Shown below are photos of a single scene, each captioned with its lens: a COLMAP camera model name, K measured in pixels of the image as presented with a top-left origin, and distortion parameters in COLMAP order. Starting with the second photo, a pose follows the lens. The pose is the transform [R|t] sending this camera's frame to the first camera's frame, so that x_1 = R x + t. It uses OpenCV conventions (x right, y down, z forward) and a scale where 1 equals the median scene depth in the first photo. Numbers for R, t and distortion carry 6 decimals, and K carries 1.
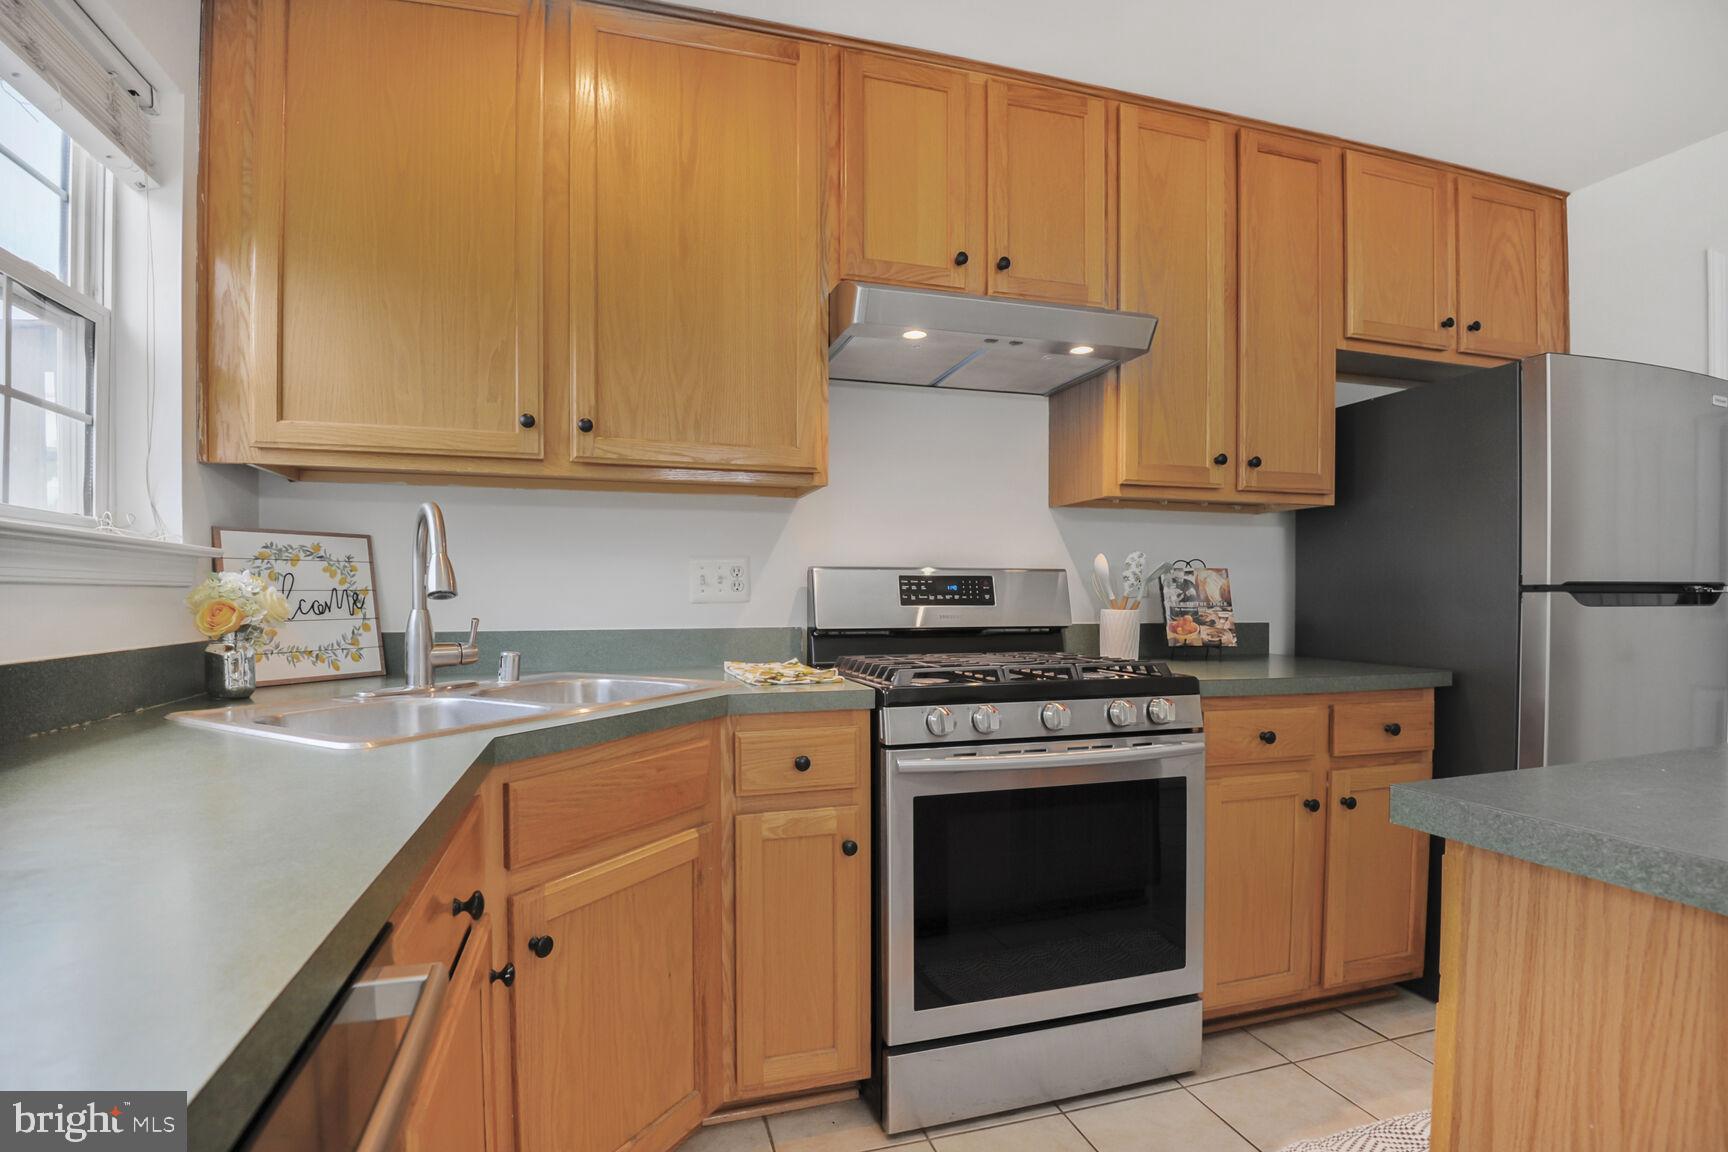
lens RADIAL K [[822.5, 0, 860.1], [0, 822.5, 607.4], [0, 0, 1]] dist [-0.016127, -0.015463]
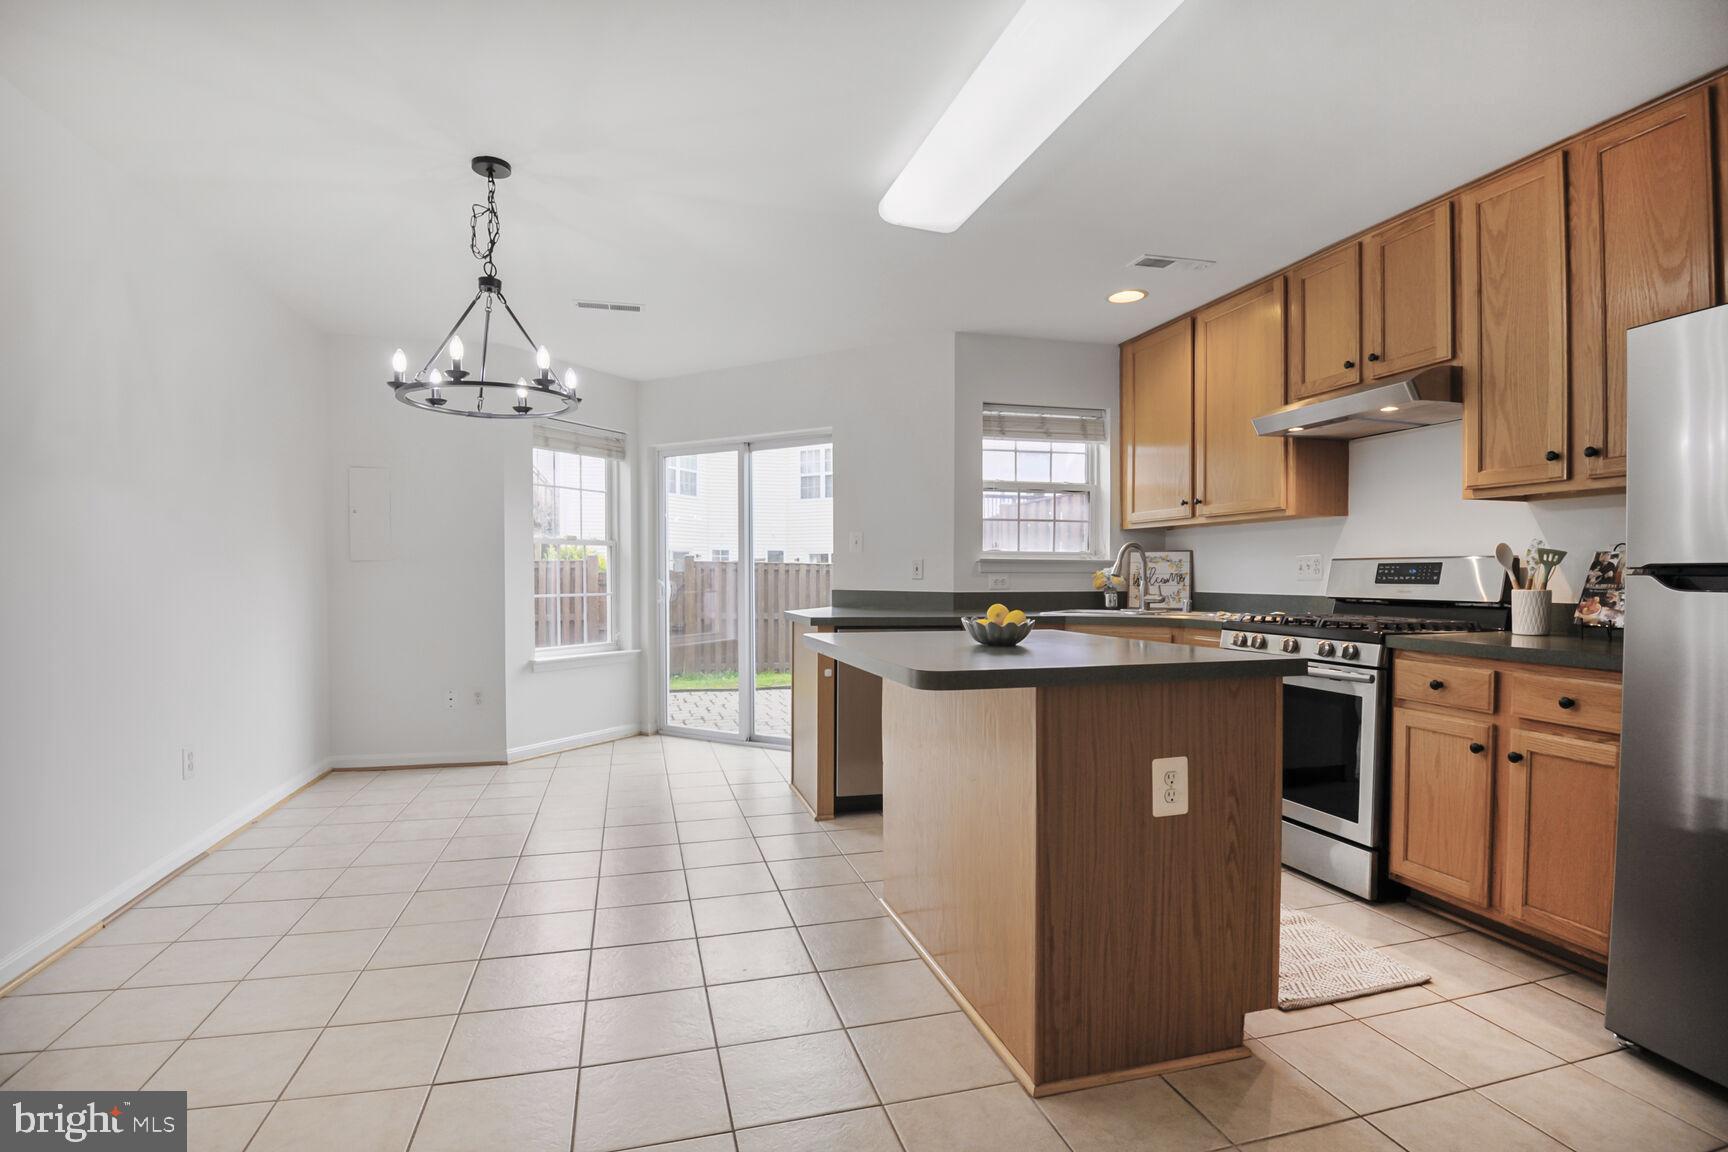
lens RADIAL K [[833.7, 0, 859.1], [0, 833.7, 587.0], [0, 0, 1]] dist [0.000276, -0.009653]
pose [[-0.019743, 0.015076, -0.999691, 1.598181], [-0.016753, 0.999741, 0.015407, -0.003467], [0.999665, 0.017052, -0.019485, 0.081382]]
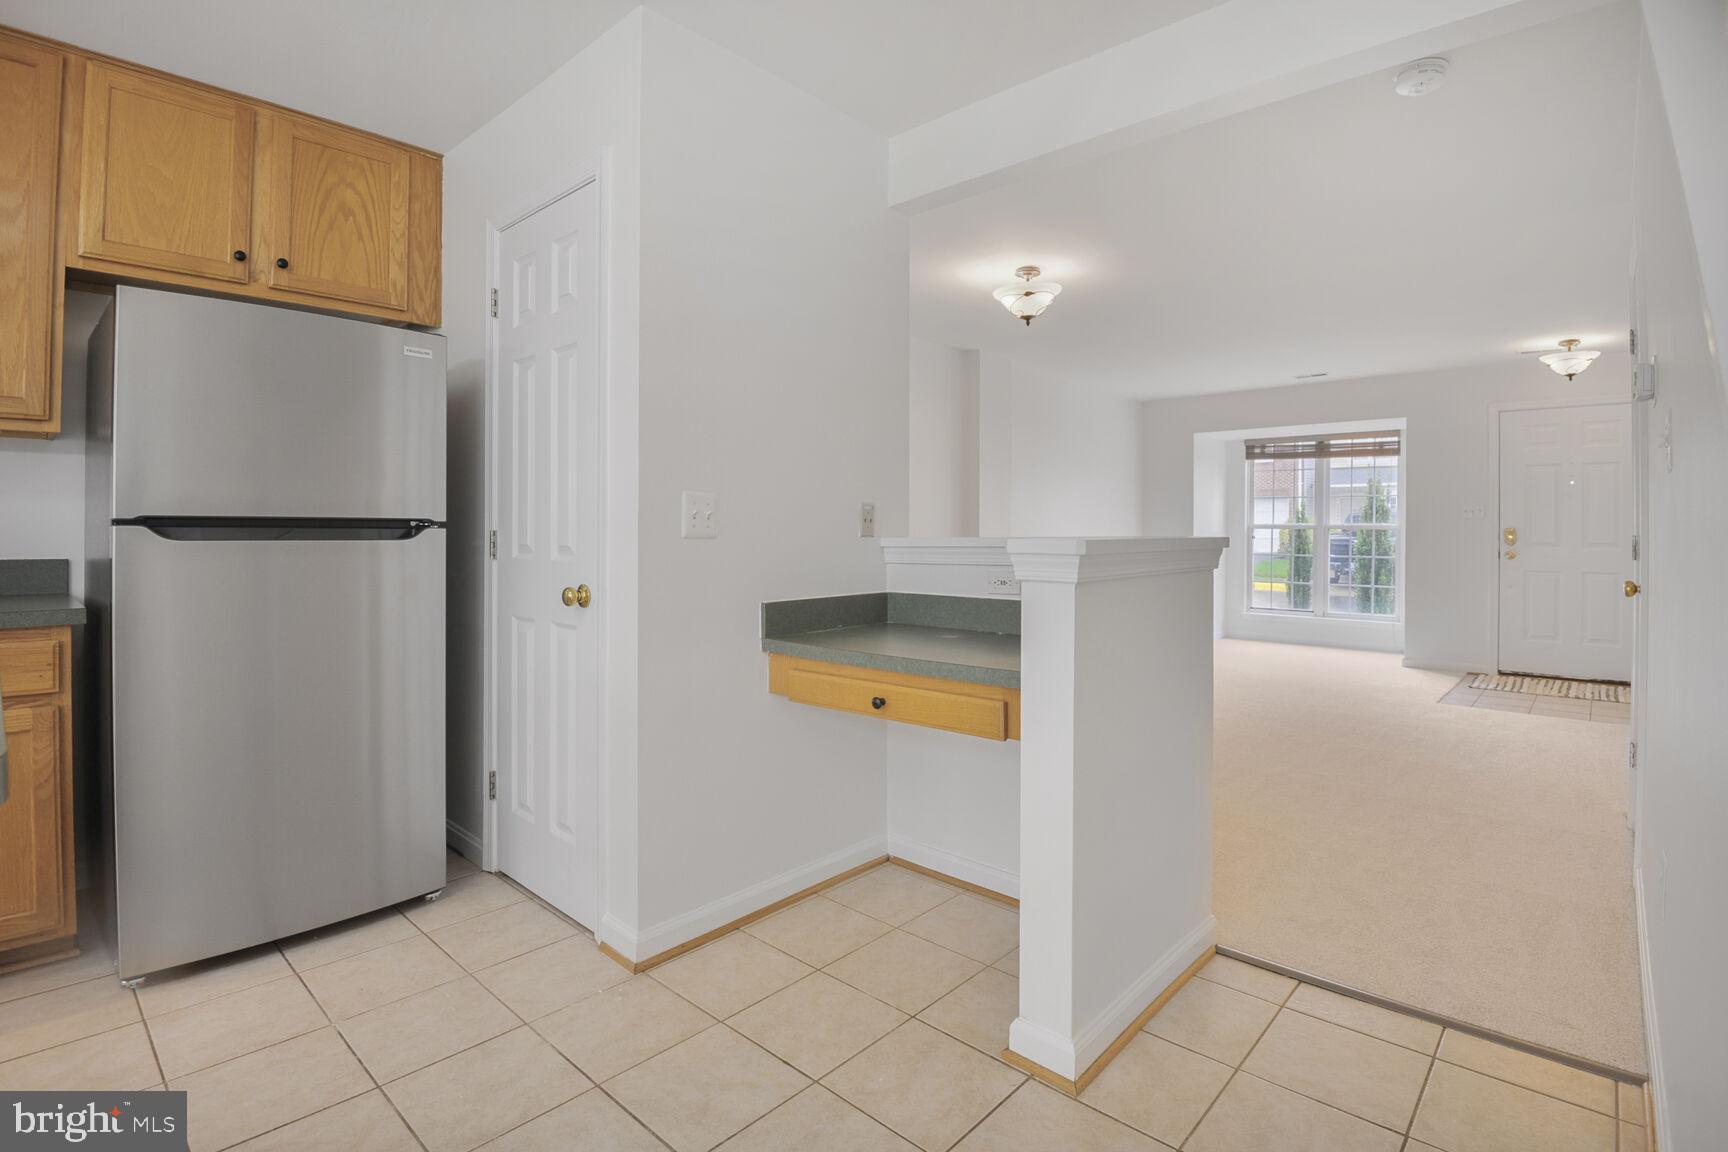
lens RADIAL K [[824.1, 0, 872.0], [0, 824.1, 530.0], [0, 0, 1]] dist [-0.025919, -0.008564]
pose [[0.854080, 0.007049, 0.520094, 0.969010], [0.002025, 0.999856, -0.016877, 0.004980], [-0.520138, 0.015468, 0.853942, -0.270557]]
